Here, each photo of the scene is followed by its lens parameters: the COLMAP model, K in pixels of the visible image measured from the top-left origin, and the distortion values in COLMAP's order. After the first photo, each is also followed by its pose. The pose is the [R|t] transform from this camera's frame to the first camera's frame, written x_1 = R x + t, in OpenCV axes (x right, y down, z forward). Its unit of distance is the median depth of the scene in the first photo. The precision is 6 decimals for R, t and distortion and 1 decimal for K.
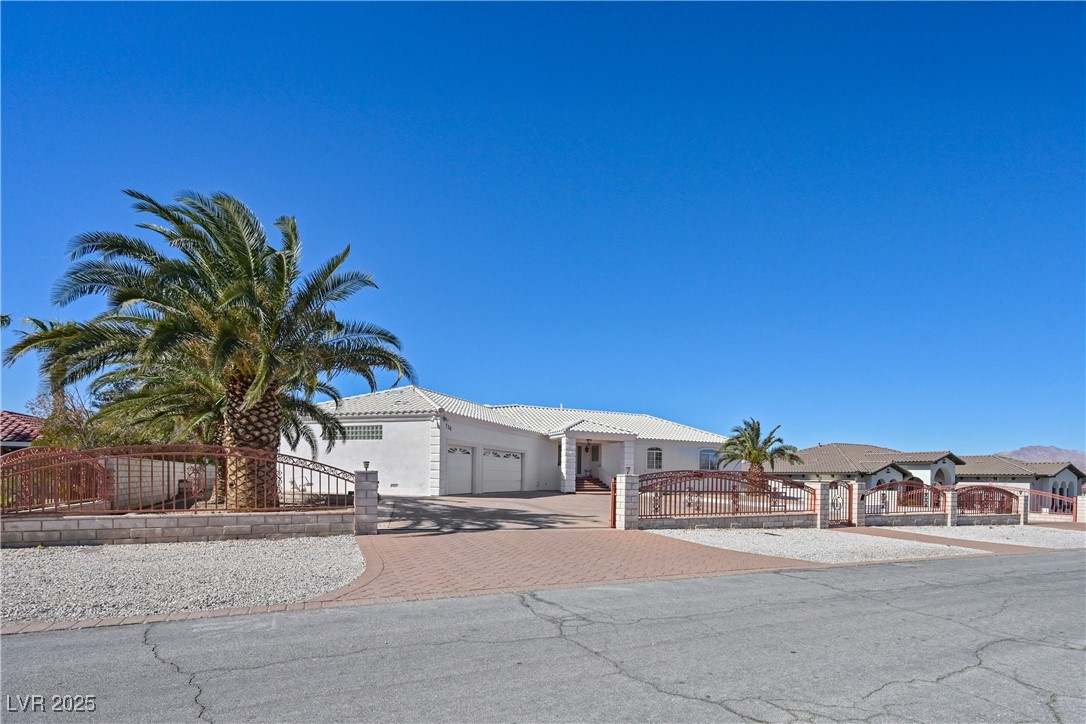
lens RADIAL K [[438.9, 0, 551.6], [0, 438.9, 365.8], [0, 0, 1]] dist [0.000137, 0.000024]
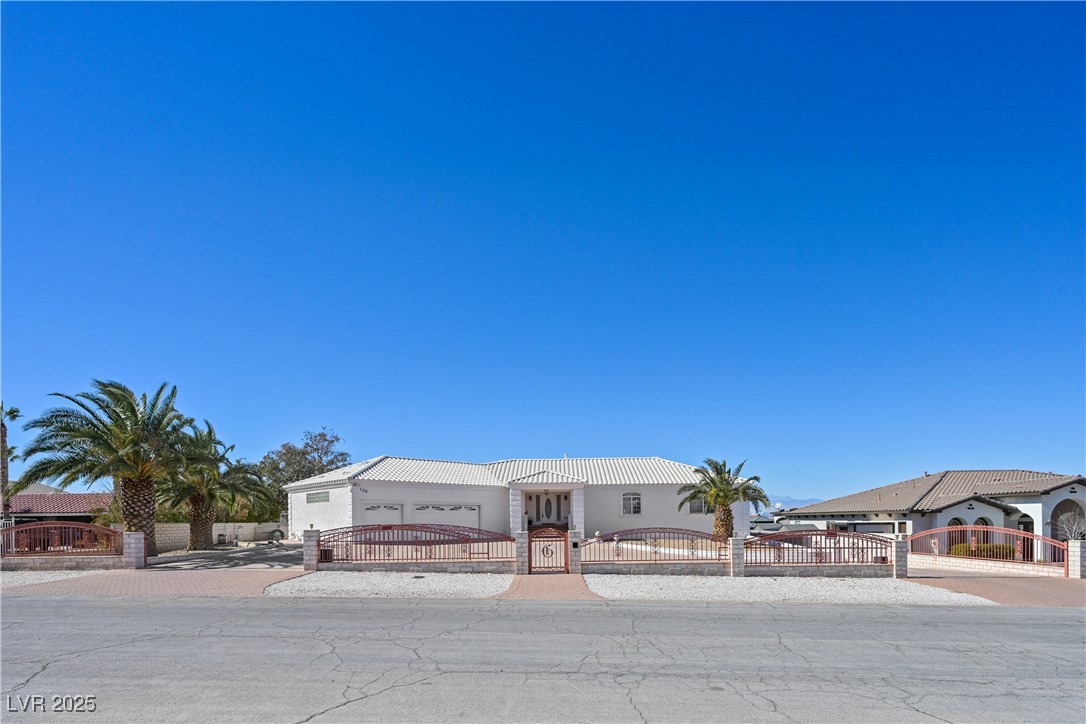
lens RADIAL K [[438.9, 0, 551.6], [0, 438.9, 365.8], [0, 0, 1]] dist [0.000137, 0.000024]
pose [[0.915633, -0.155676, -0.370650, 0.847537], [0.120644, 0.985889, -0.116048, -0.006764], [0.383486, 0.061540, 0.921494, -0.015079]]
